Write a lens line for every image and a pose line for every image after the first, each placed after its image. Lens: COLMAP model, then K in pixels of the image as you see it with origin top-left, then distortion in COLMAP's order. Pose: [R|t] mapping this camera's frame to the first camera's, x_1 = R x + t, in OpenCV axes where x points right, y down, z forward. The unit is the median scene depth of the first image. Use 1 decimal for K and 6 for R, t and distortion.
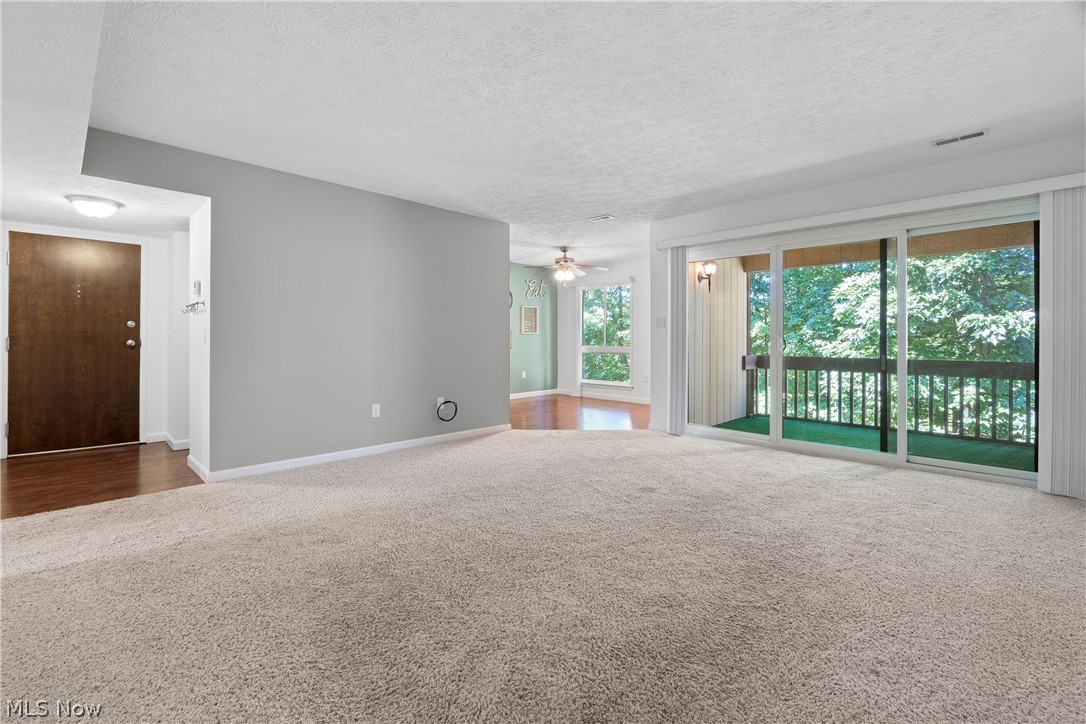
lens RADIAL K [[474.0, 0, 539.7], [0, 474.0, 349.9], [0, 0, 1]] dist [-0.002653, -0.000189]
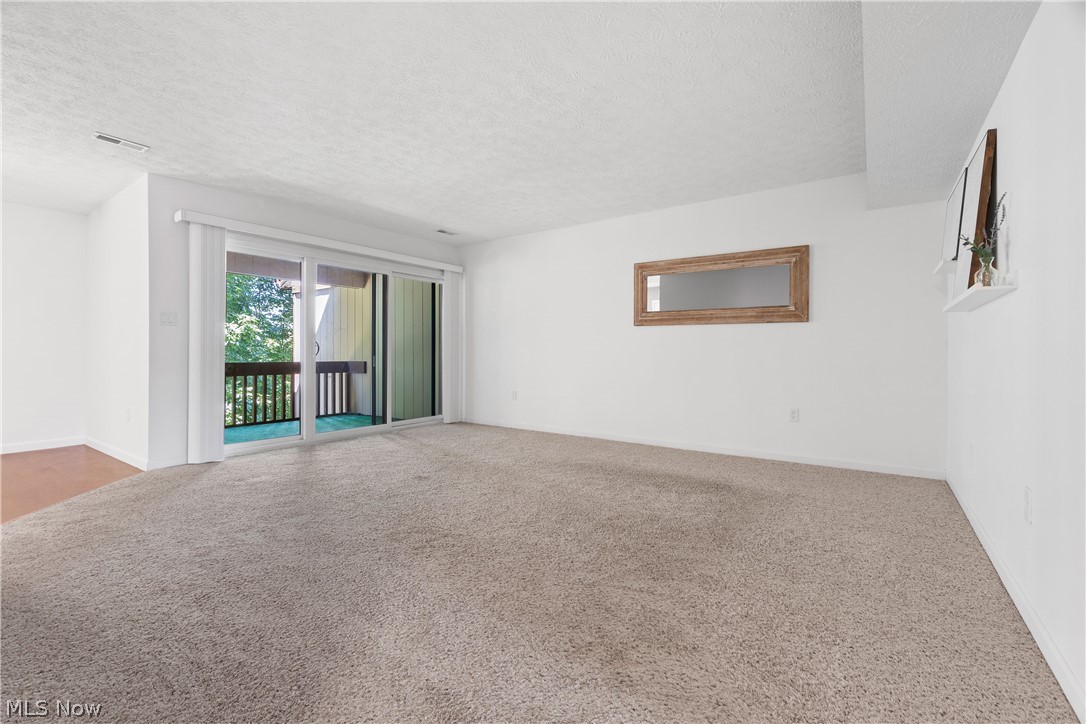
lens RADIAL K [[474.0, 0, 539.7], [0, 474.0, 349.9], [0, 0, 1]] dist [-0.002653, -0.000189]
pose [[-0.152867, 0.000196, 0.988247, -0.432611], [0.010332, 0.999946, 0.001400, -0.004123], [-0.988193, 0.010424, -0.152861, 0.441363]]
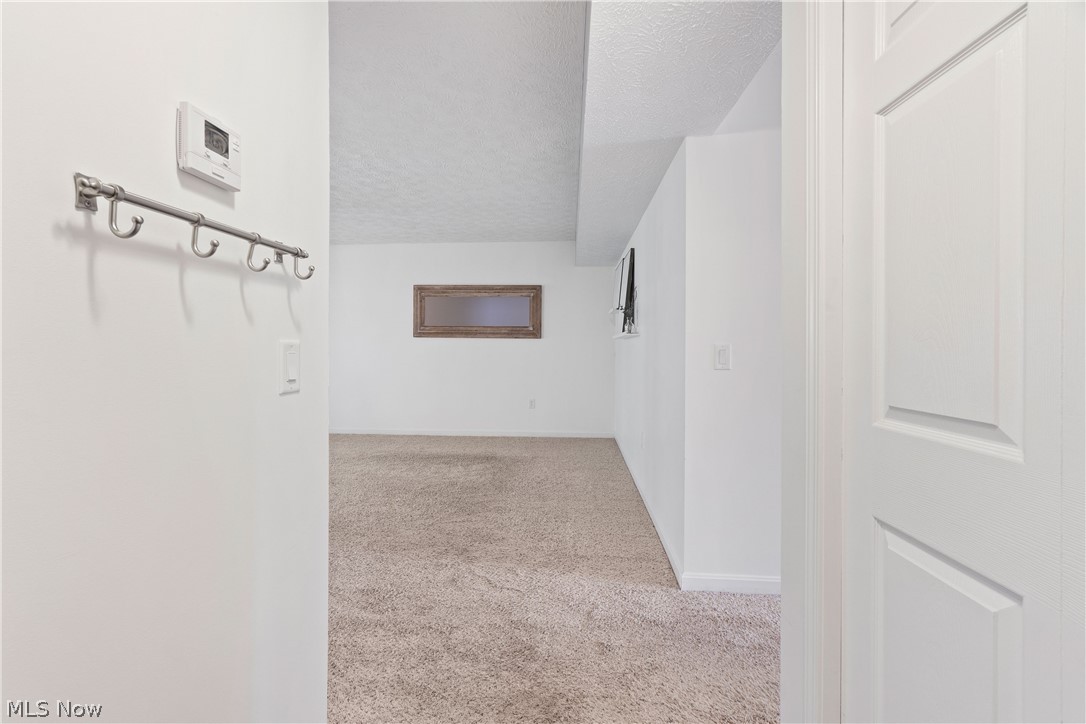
lens RADIAL K [[474.0, 0, 539.7], [0, 474.0, 349.9], [0, 0, 1]] dist [-0.002653, -0.000189]
pose [[-0.645423, -0.010554, 0.763752, -0.550458], [0.004276, 0.999839, 0.017430, -0.029351], [-0.763813, 0.014515, -0.645274, 0.572269]]
